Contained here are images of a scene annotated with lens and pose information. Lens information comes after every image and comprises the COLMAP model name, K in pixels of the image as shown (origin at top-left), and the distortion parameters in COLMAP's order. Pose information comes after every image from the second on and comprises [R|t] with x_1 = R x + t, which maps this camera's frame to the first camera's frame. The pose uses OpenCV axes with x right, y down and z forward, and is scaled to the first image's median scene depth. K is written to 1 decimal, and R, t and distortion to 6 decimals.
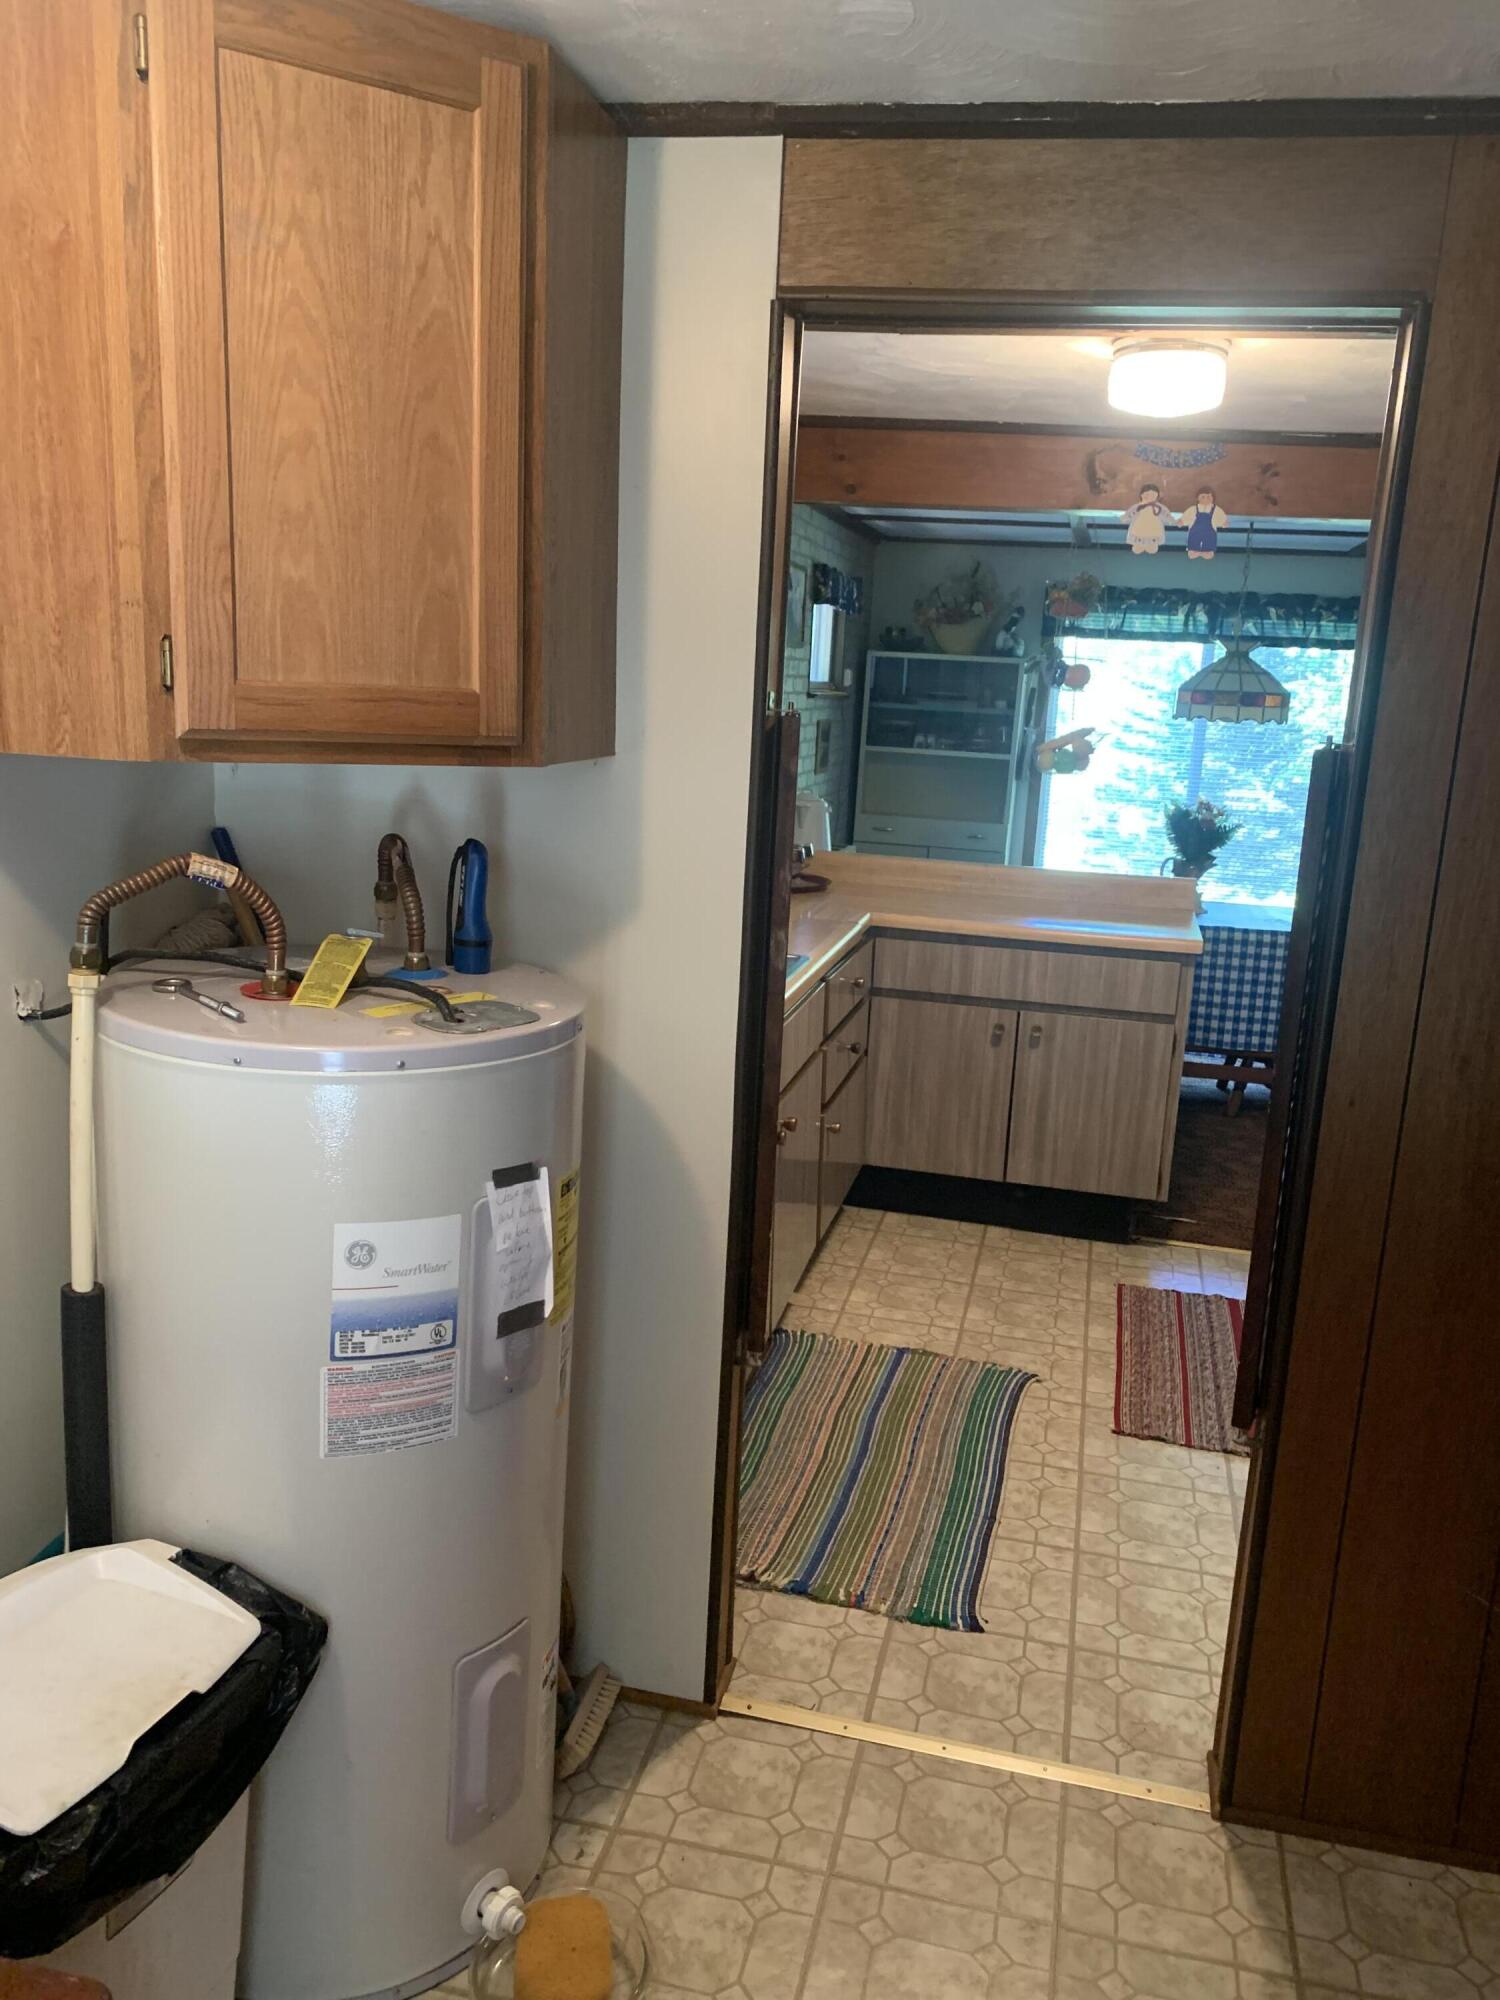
lens RADIAL K [[1525.1, 0, 754.3], [0, 1525.1, 1000.7], [0, 0, 1]] dist [0.048776, -0.058681]
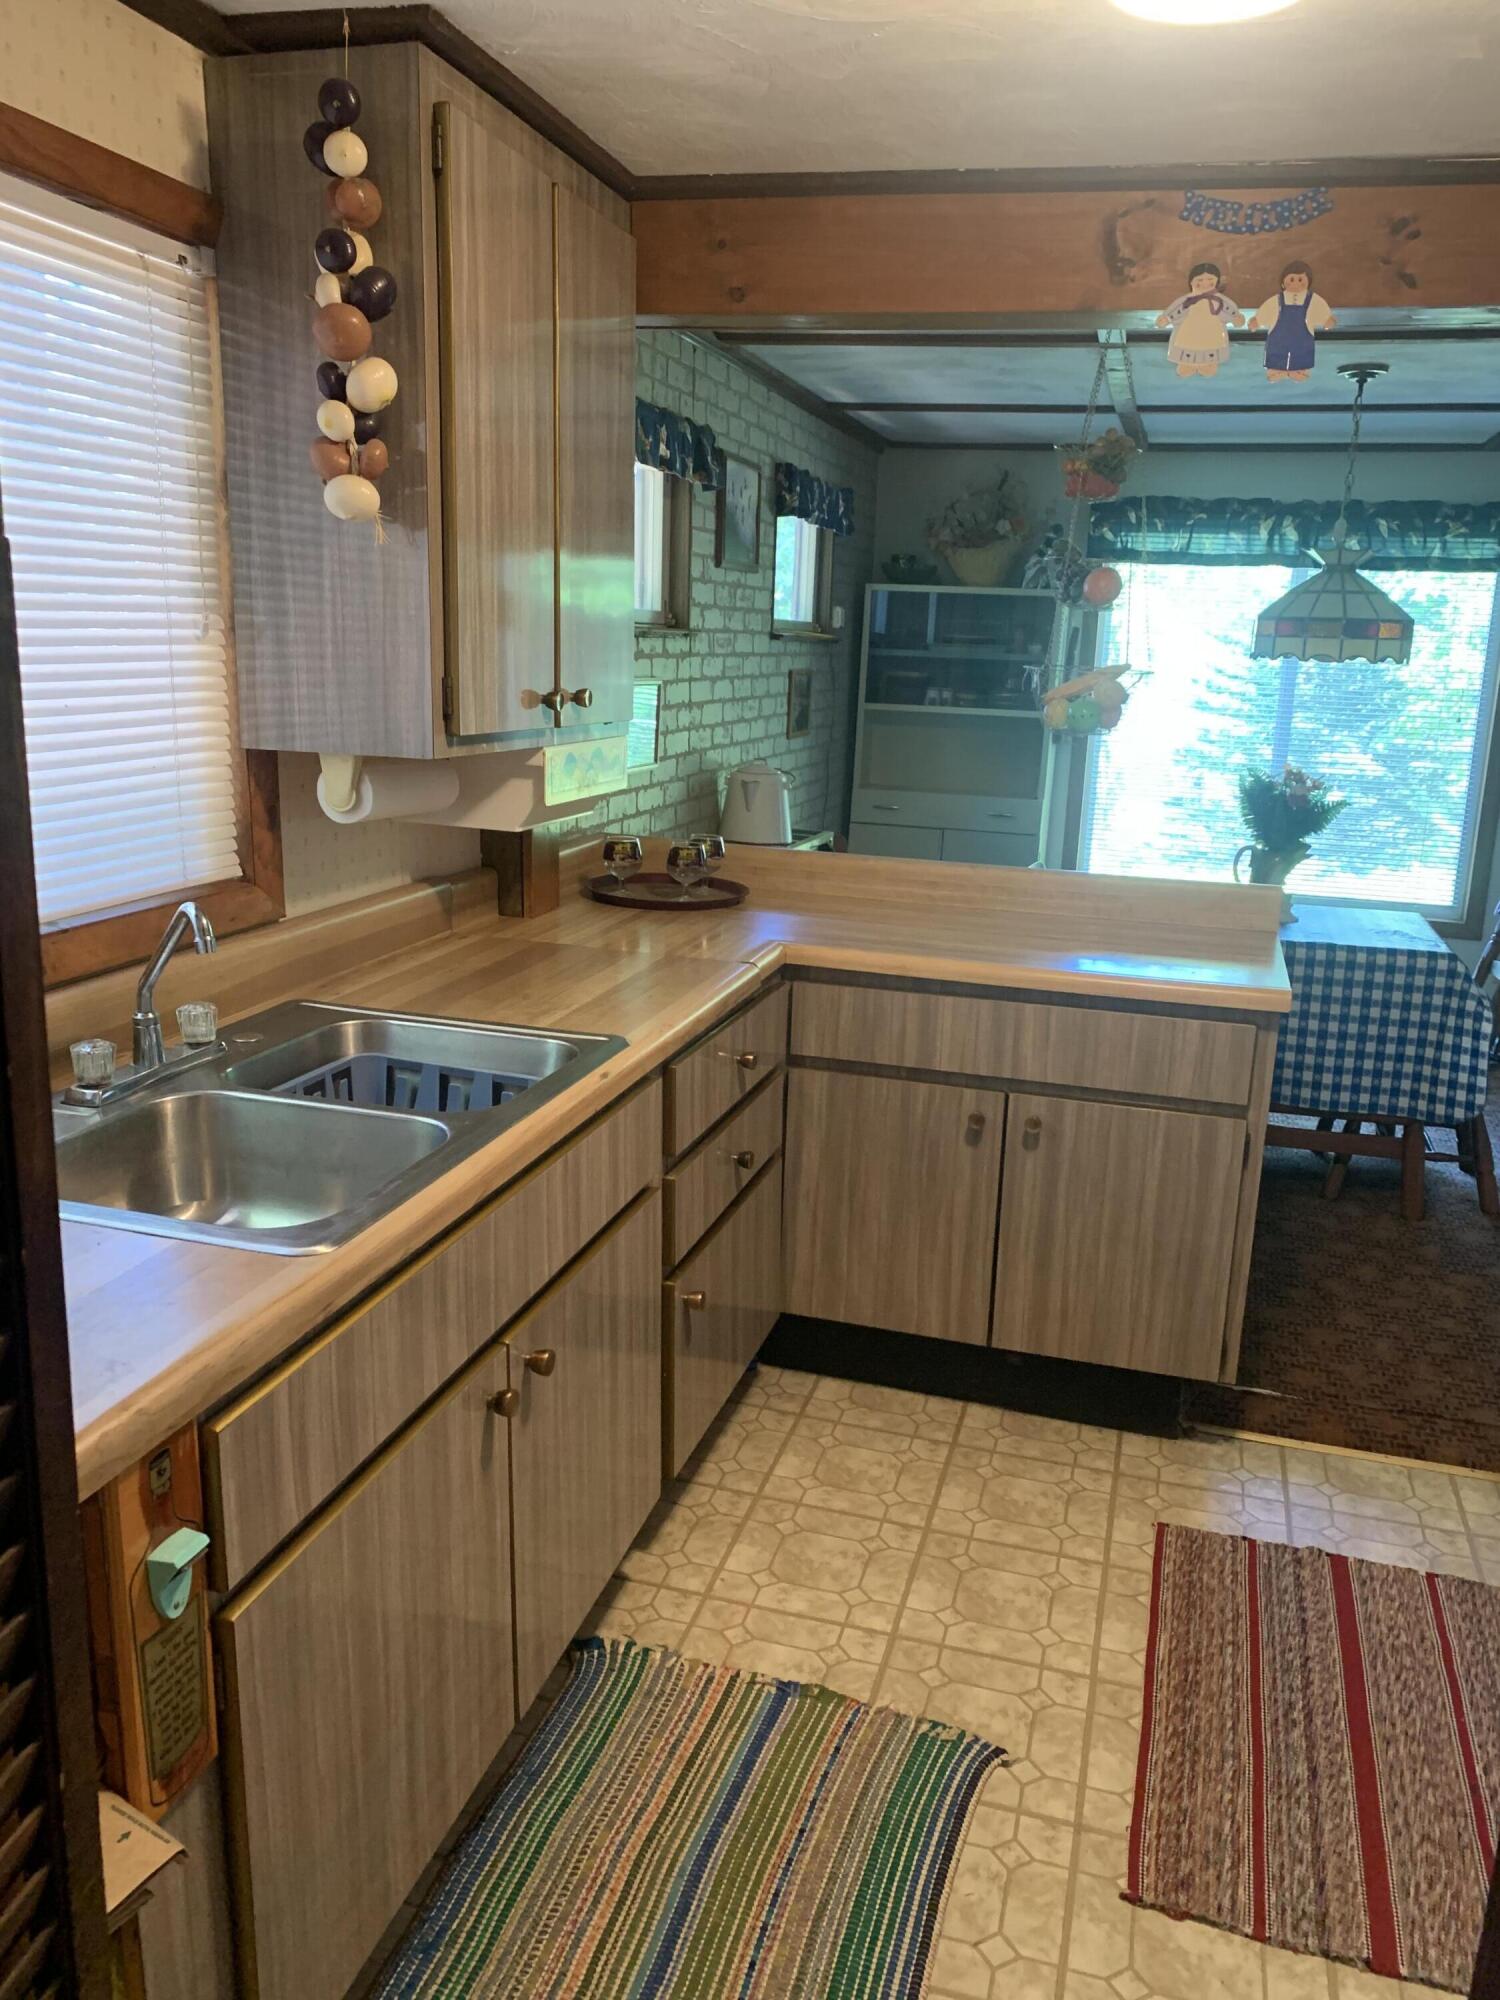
lens RADIAL K [[1525.1, 0, 760.8], [0, 1525.1, 994.3], [0, 0, 1]] dist [0.048776, -0.058681]
pose [[0.998781, -0.002857, -0.049275, 0.097470], [0.003641, 0.999868, 0.015835, -0.046026], [0.049223, -0.015995, 0.998660, 0.328698]]
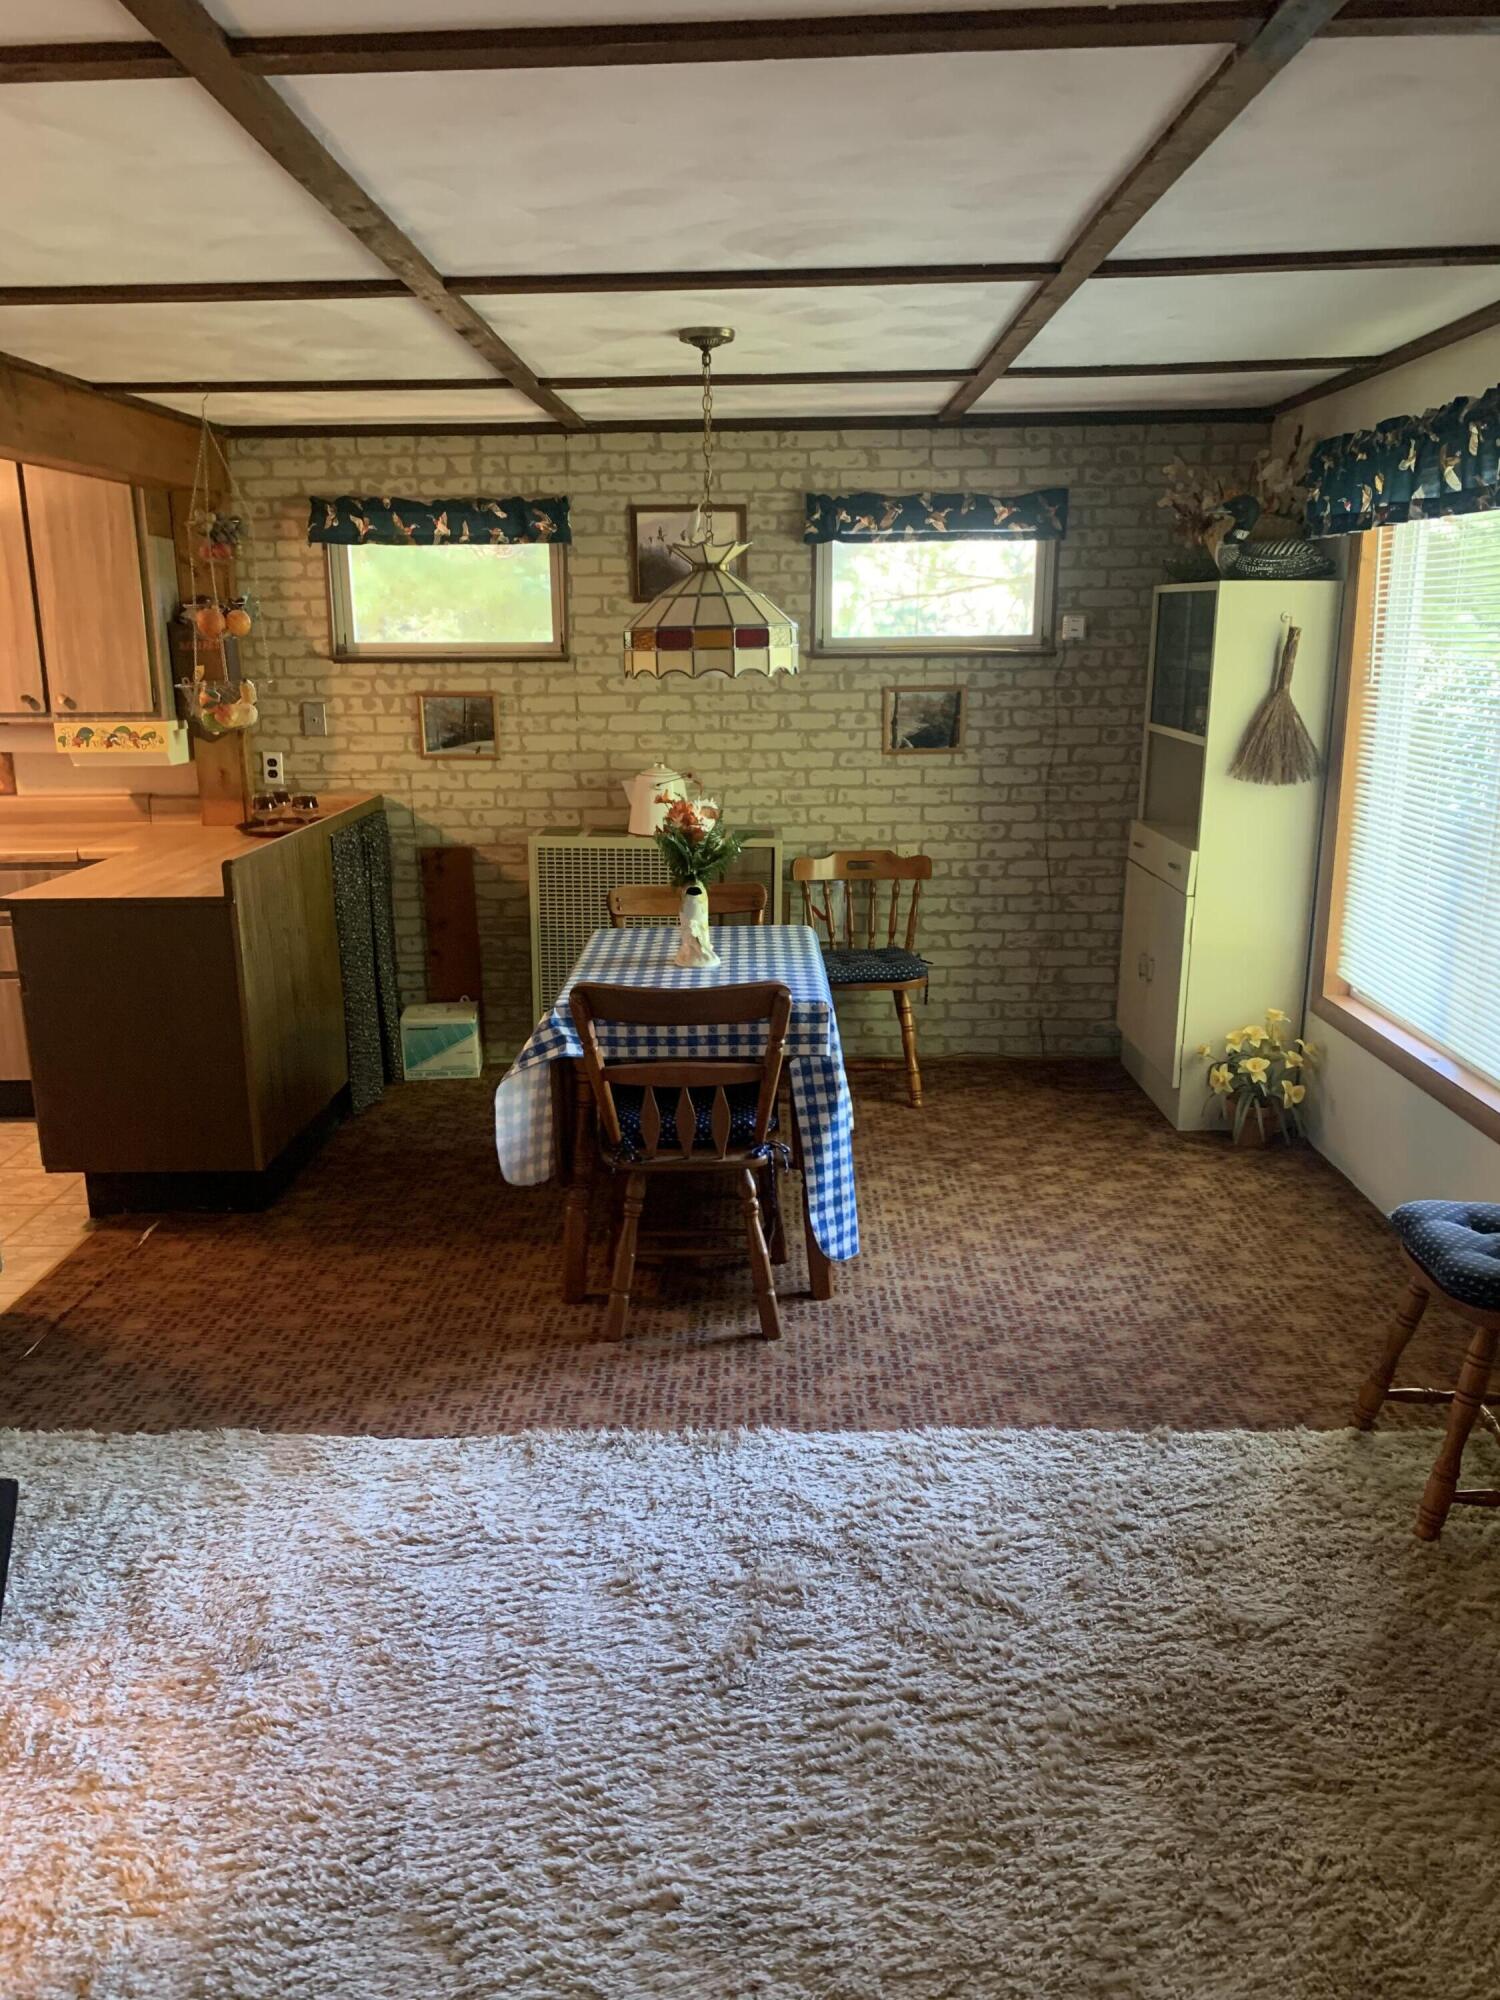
lens RADIAL K [[1525.1, 0, 759.9], [0, 1525.1, 1015.4], [0, 0, 1]] dist [0.048776, -0.058681]
pose [[0.227410, 0.202086, -0.952600, 1.227961], [-0.193160, 0.968153, 0.159273, -0.195043], [0.954449, 0.147784, 0.259203, 1.137698]]
